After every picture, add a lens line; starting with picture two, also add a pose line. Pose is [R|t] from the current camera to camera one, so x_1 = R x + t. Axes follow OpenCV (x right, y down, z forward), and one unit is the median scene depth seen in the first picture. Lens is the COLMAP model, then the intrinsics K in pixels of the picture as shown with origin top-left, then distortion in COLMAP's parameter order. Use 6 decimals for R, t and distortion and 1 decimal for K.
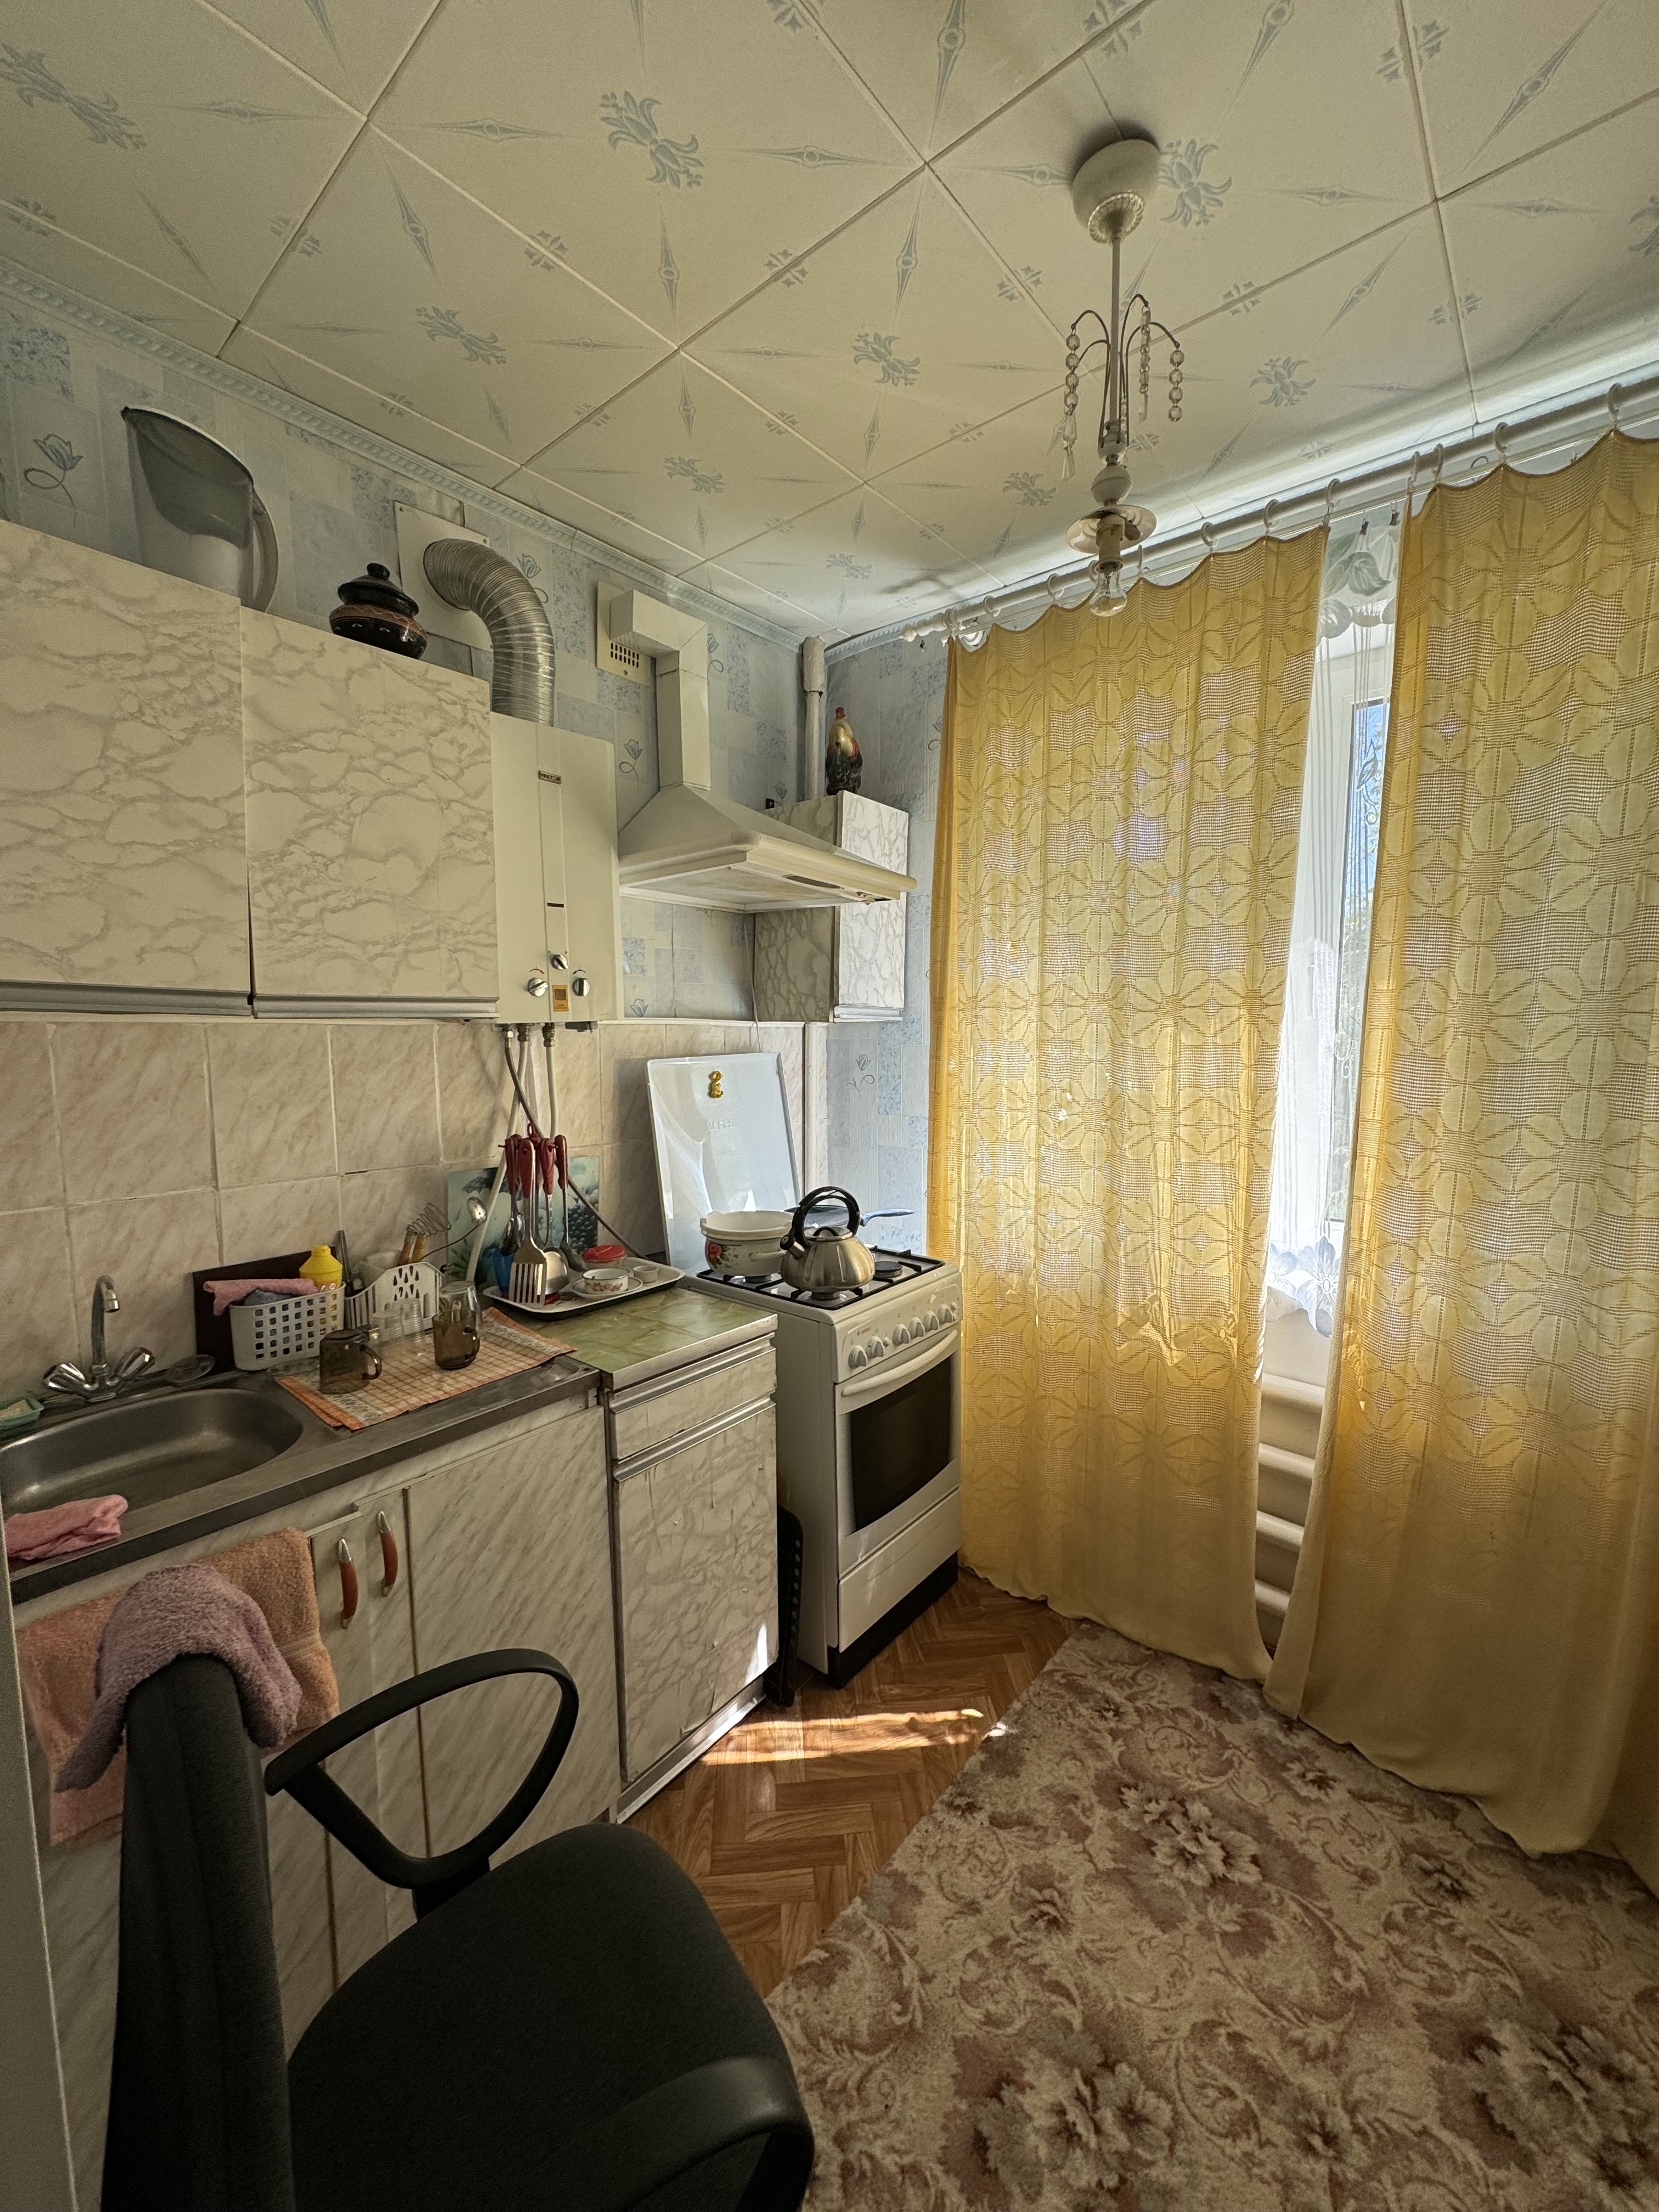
lens RADIAL K [[884.7, 0, 827.7], [0, 884.7, 1104.8], [0, 0, 1]] dist [-0.002143, 0.000472]
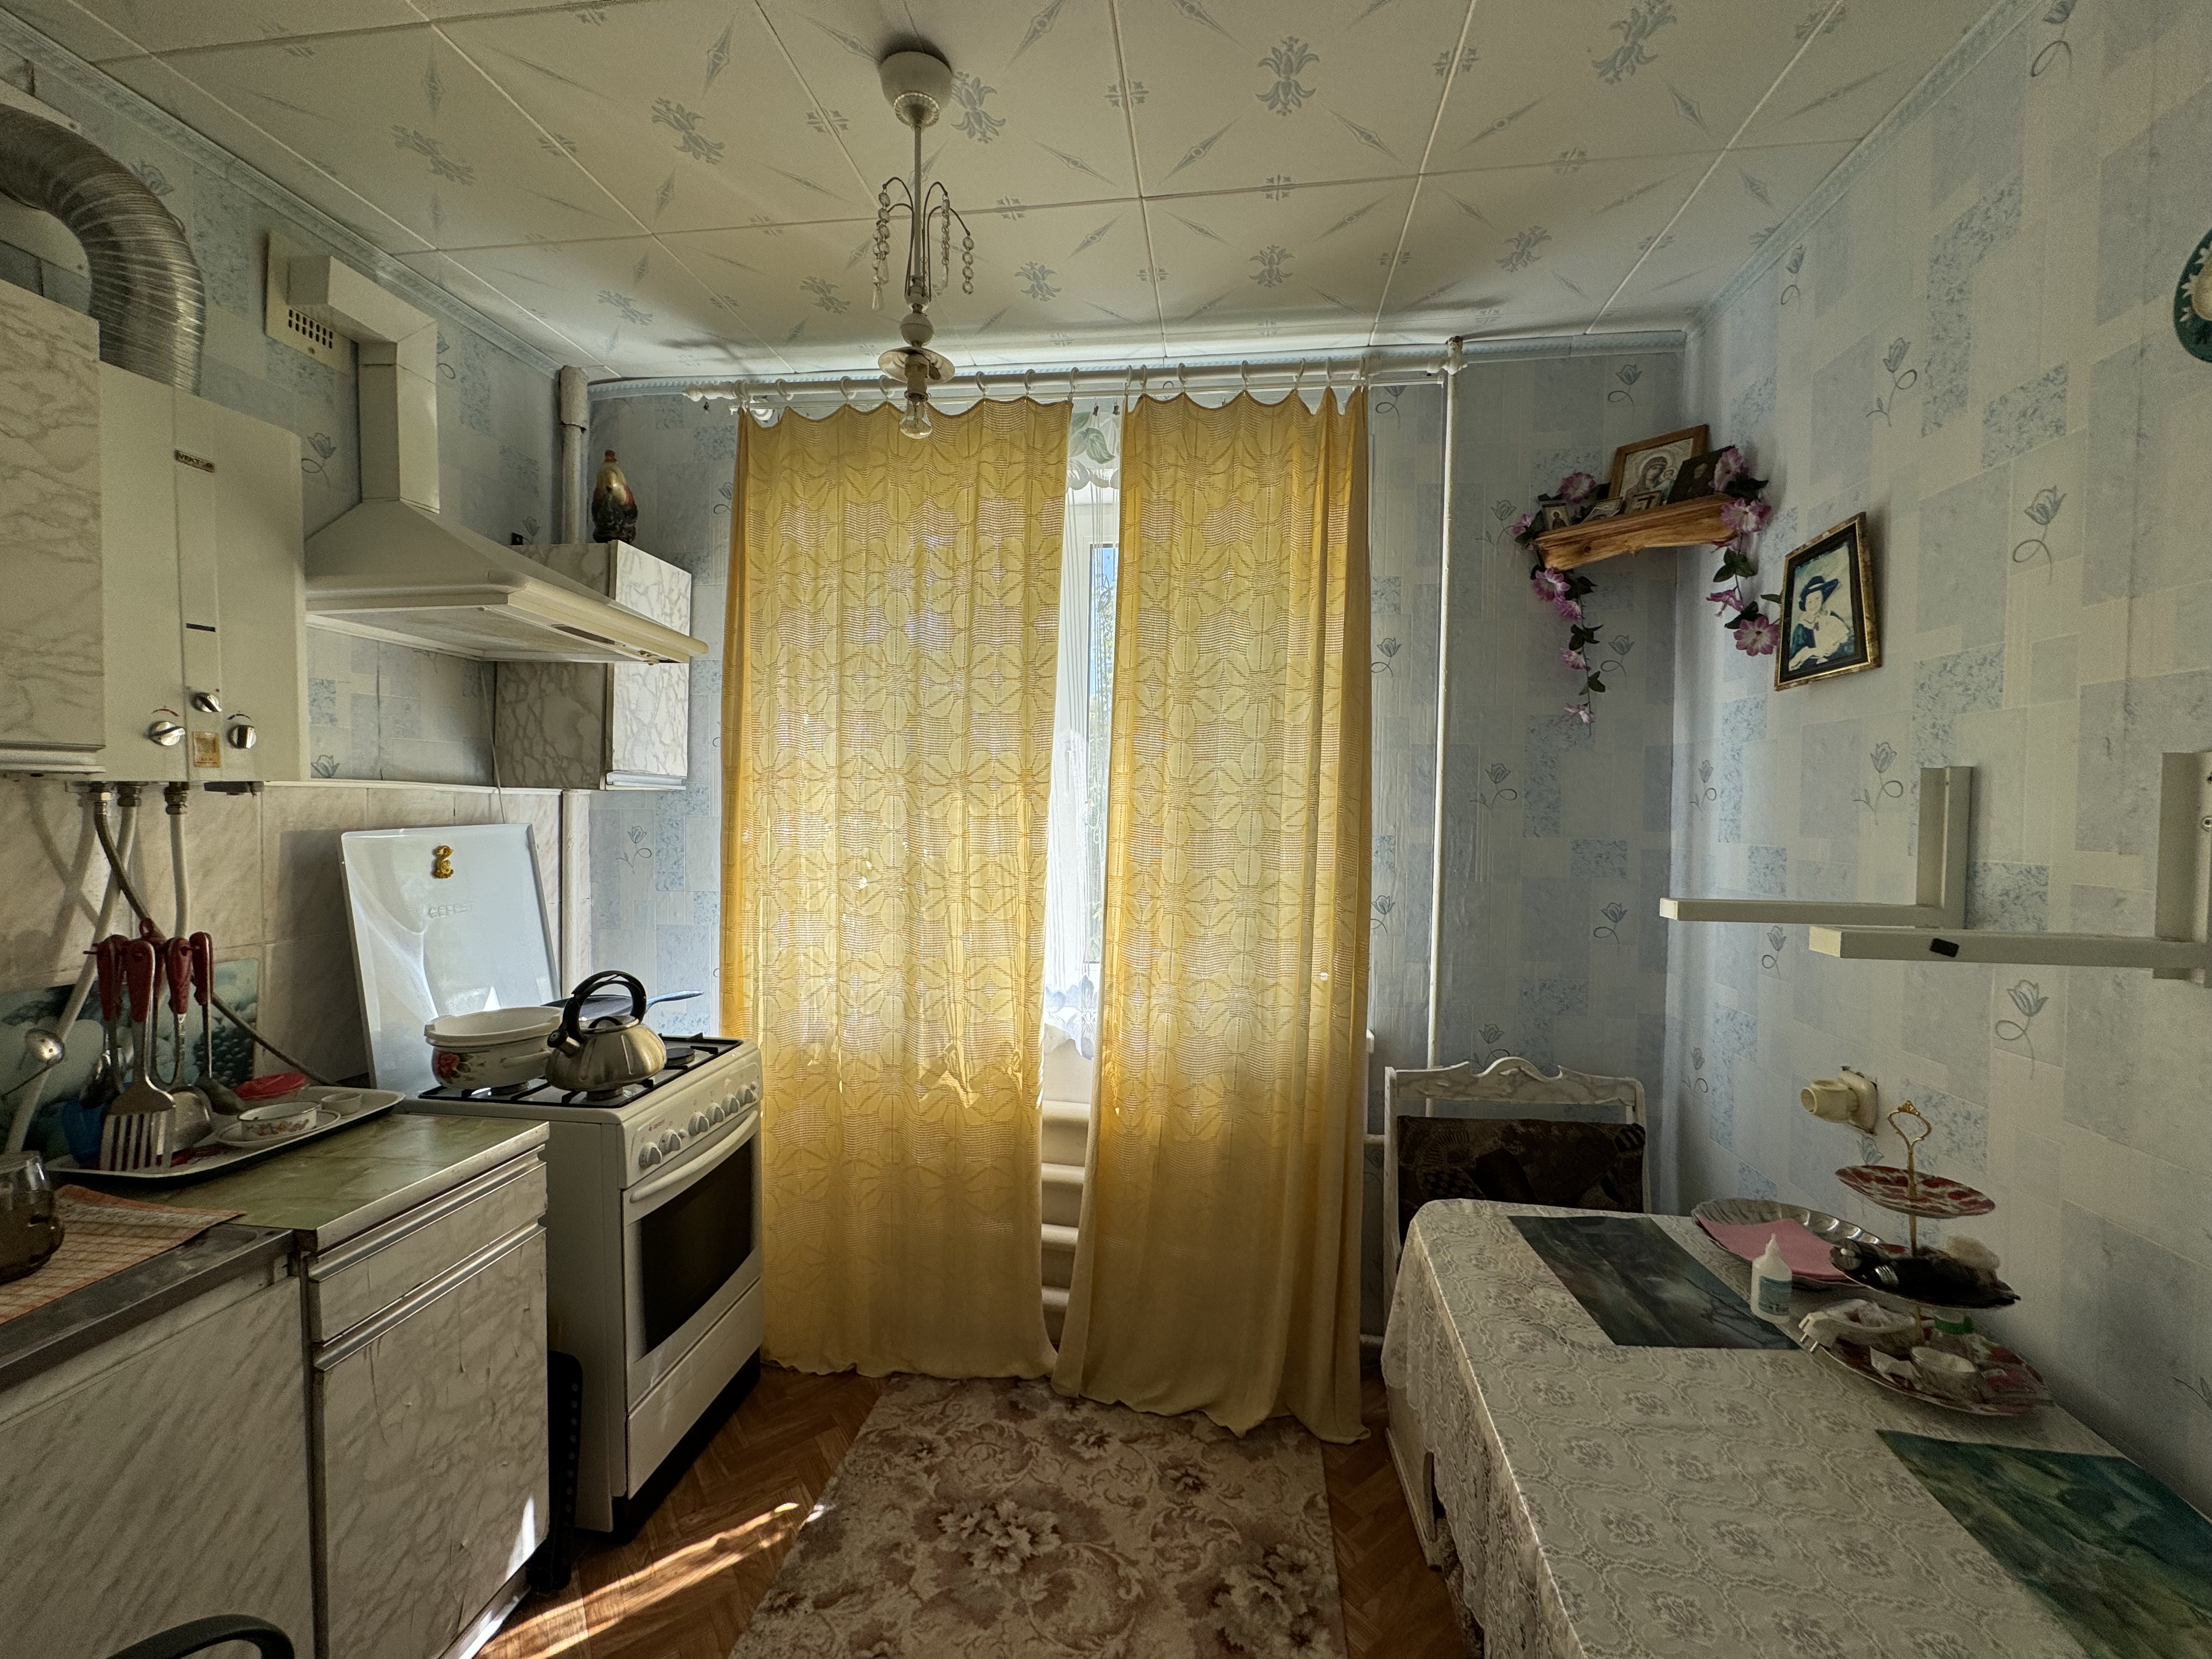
lens RADIAL K [[884.7, 0, 1107.0], [0, 884.7, 826.9], [0, 0, 1]] dist [-0.002143, 0.000472]
pose [[0.845207, -0.001032, 0.534438, -0.057765], [0.032576, 0.998238, -0.049590, 0.007869], [-0.533445, 0.059323, 0.843752, -0.043844]]
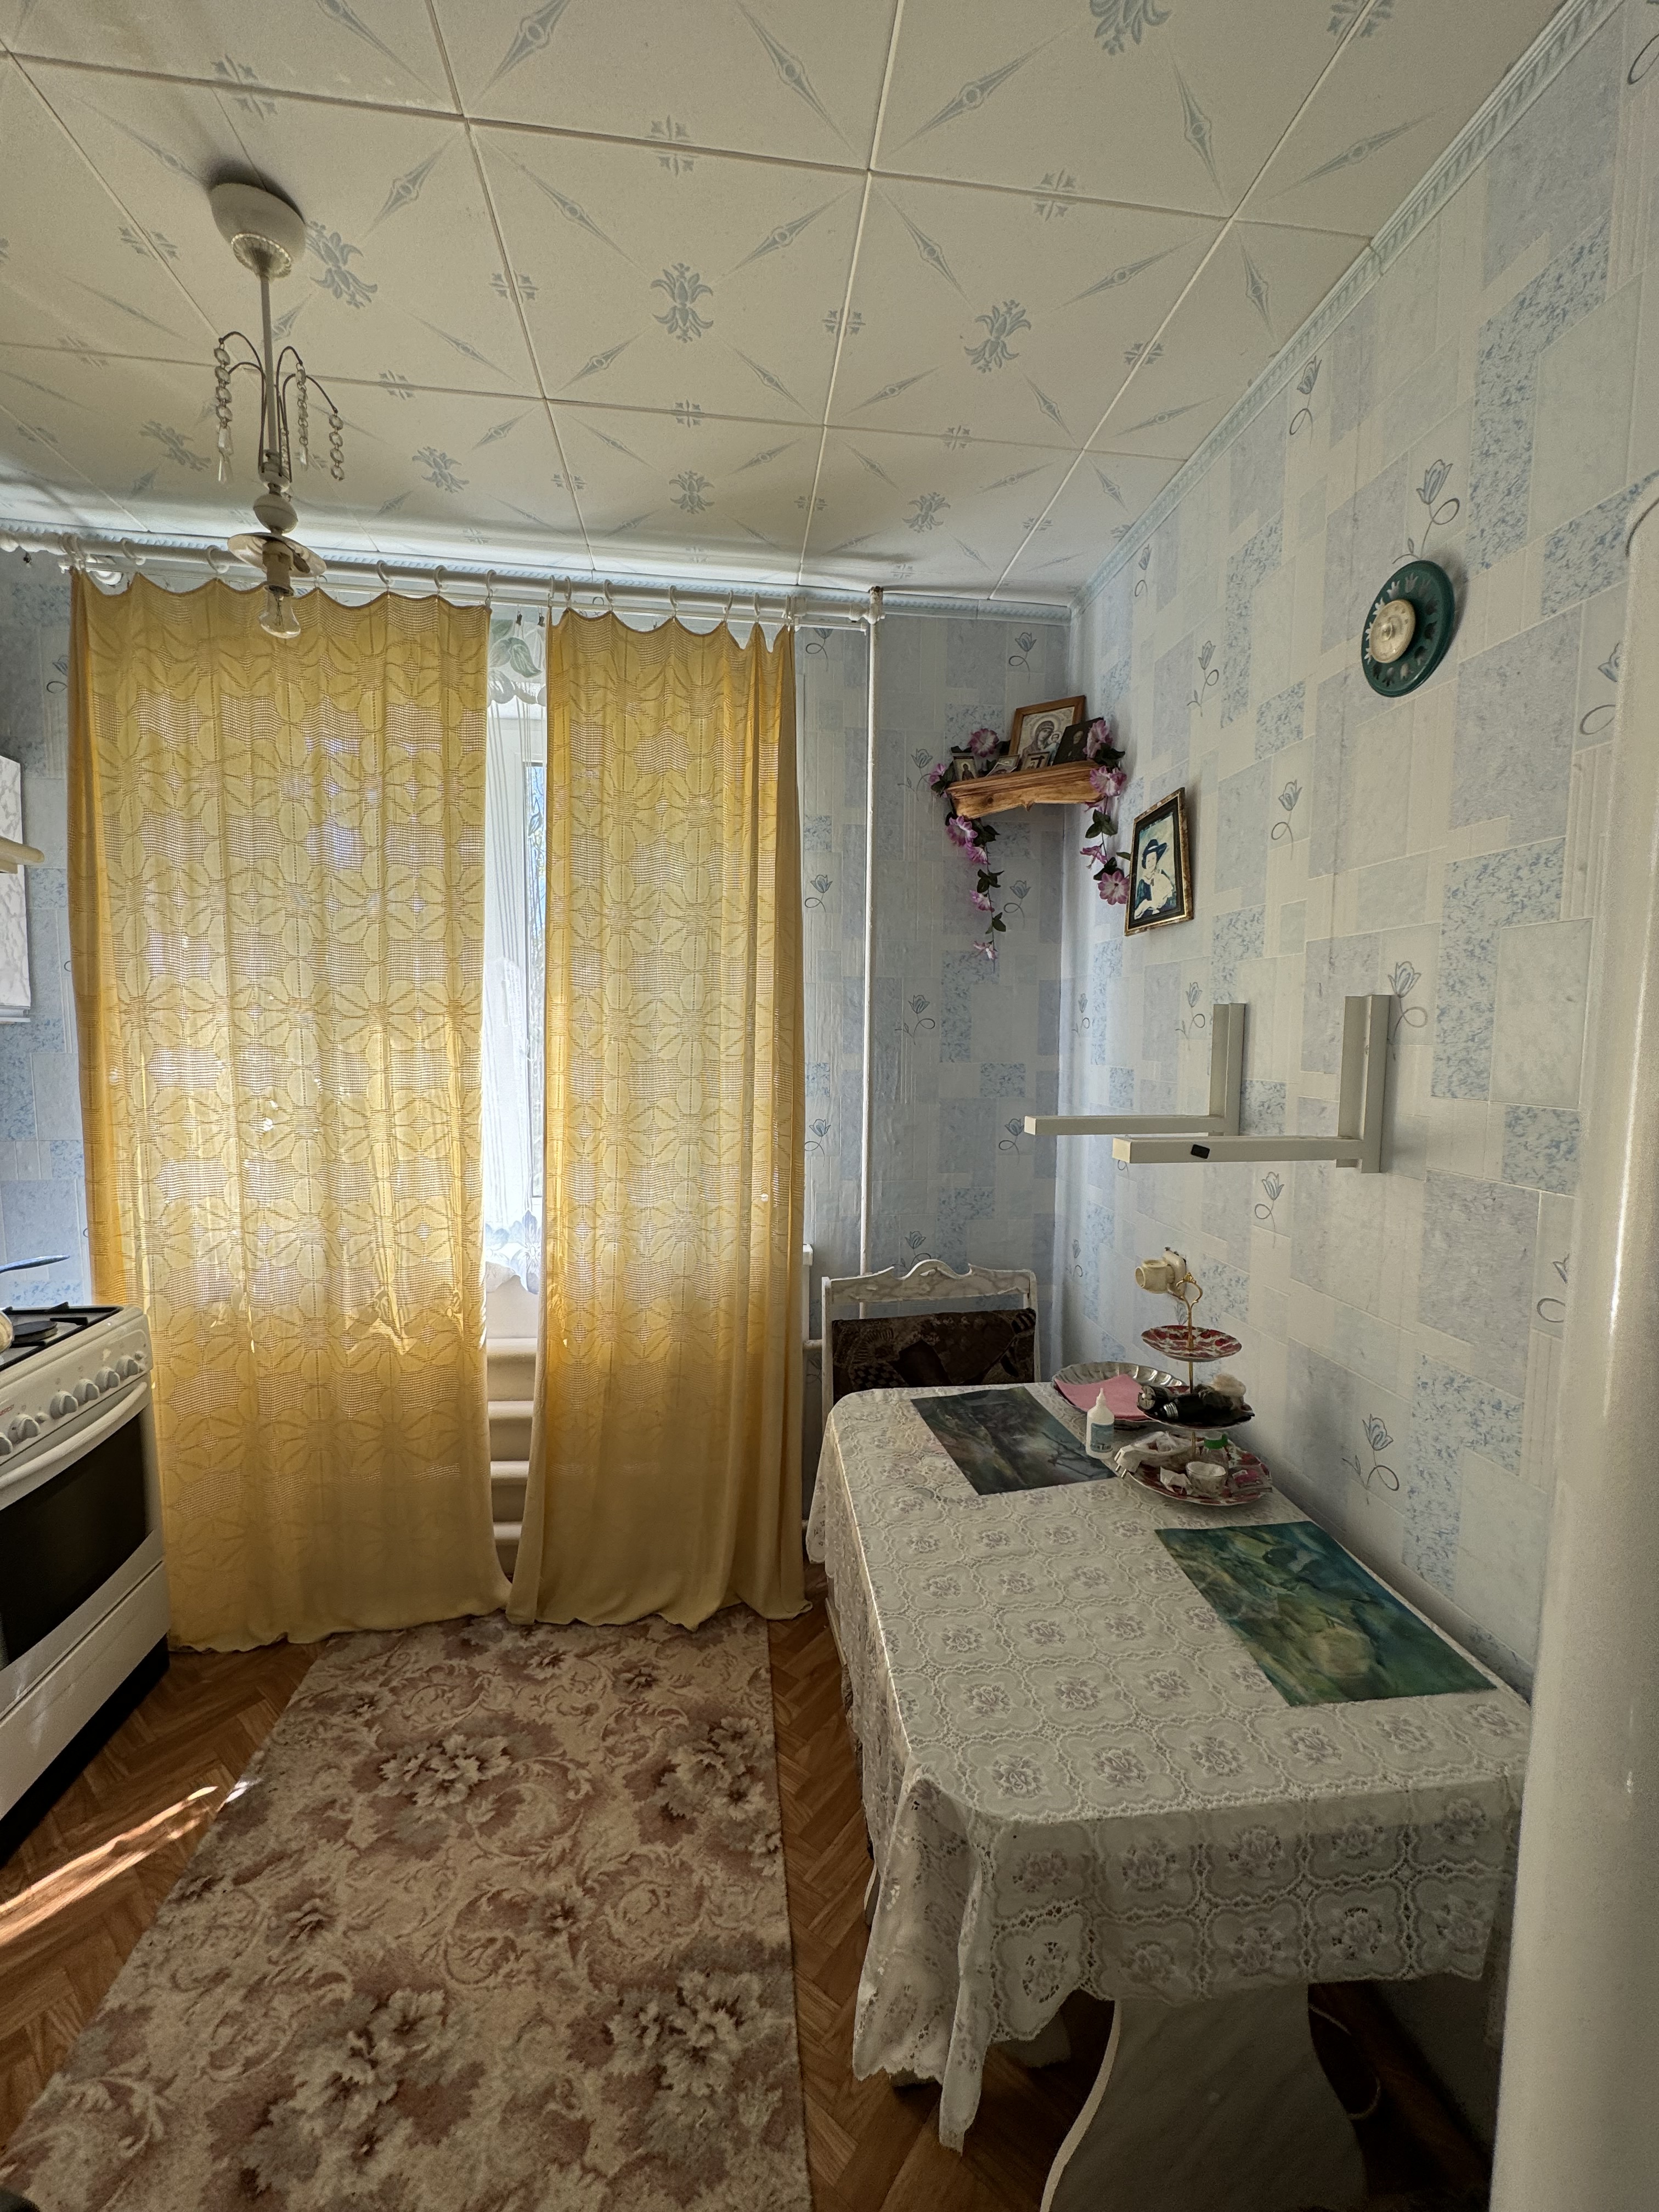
lens RADIAL K [[884.7, 0, 836.5], [0, 884.7, 1104.3], [0, 0, 1]] dist [-0.002143, 0.000472]
pose [[0.672940, -0.056967, 0.737500, -0.026475], [0.058211, 0.998016, 0.023974, 0.002792], [-0.737403, 0.026797, 0.674921, -0.110013]]
